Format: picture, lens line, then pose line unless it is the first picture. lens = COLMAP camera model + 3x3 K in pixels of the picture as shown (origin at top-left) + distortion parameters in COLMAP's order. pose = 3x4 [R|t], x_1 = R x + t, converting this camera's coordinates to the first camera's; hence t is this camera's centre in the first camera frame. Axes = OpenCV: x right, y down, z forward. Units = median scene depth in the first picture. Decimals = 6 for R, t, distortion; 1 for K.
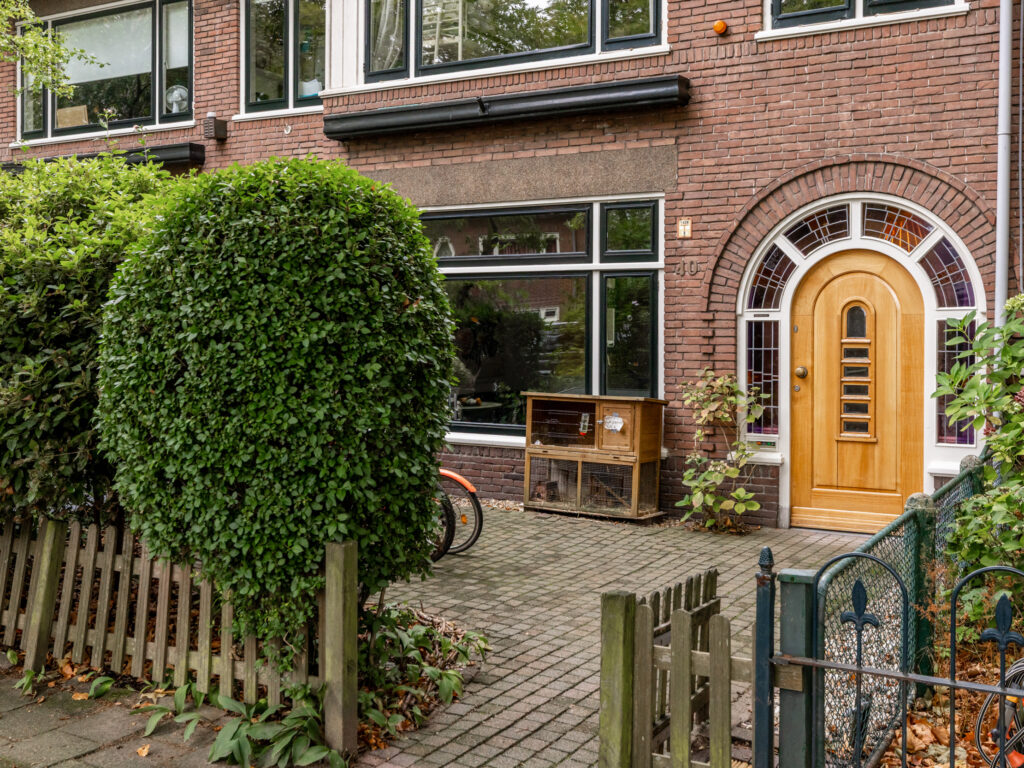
lens RADIAL K [[1119.2, 0, 510.1], [0, 1119.2, 346.7], [0, 0, 1]] dist [0.000412, -0.003587]
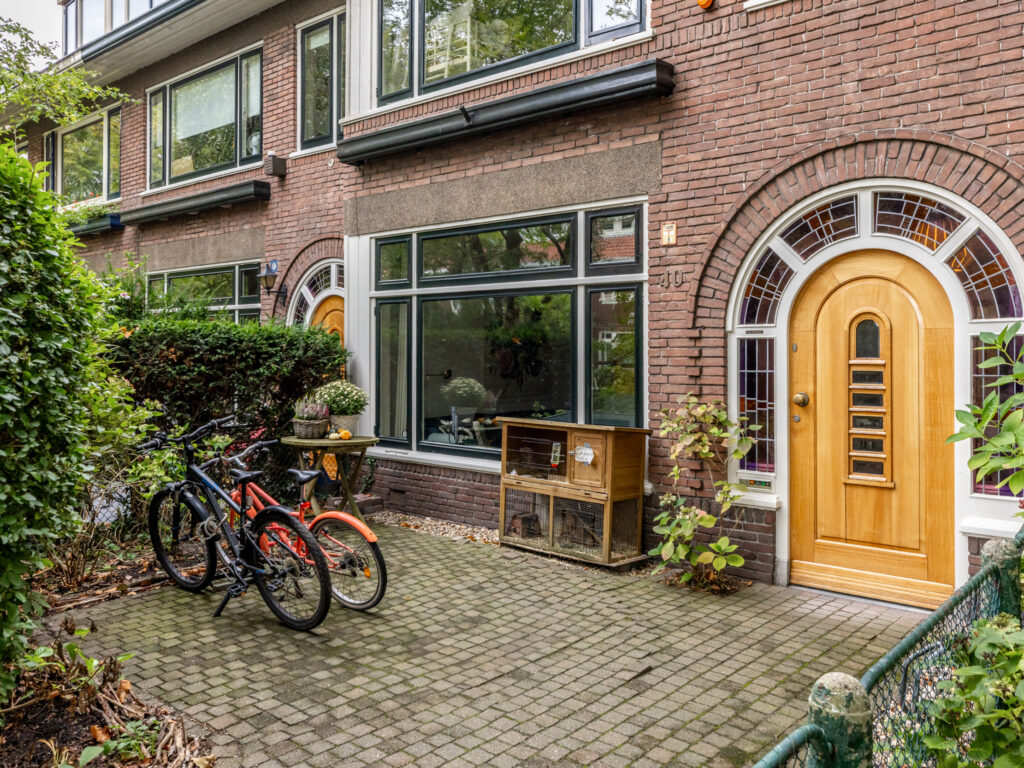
lens RADIAL K [[851.2, 0, 512.7], [0, 851.2, 351.6], [0, 0, 1]] dist [-0.000153, -0.001069]
pose [[0.983640, -0.002679, -0.180128, 0.159586], [0.000002, 0.999890, -0.014860, -0.003449], [0.180148, 0.014617, 0.983531, 0.329068]]
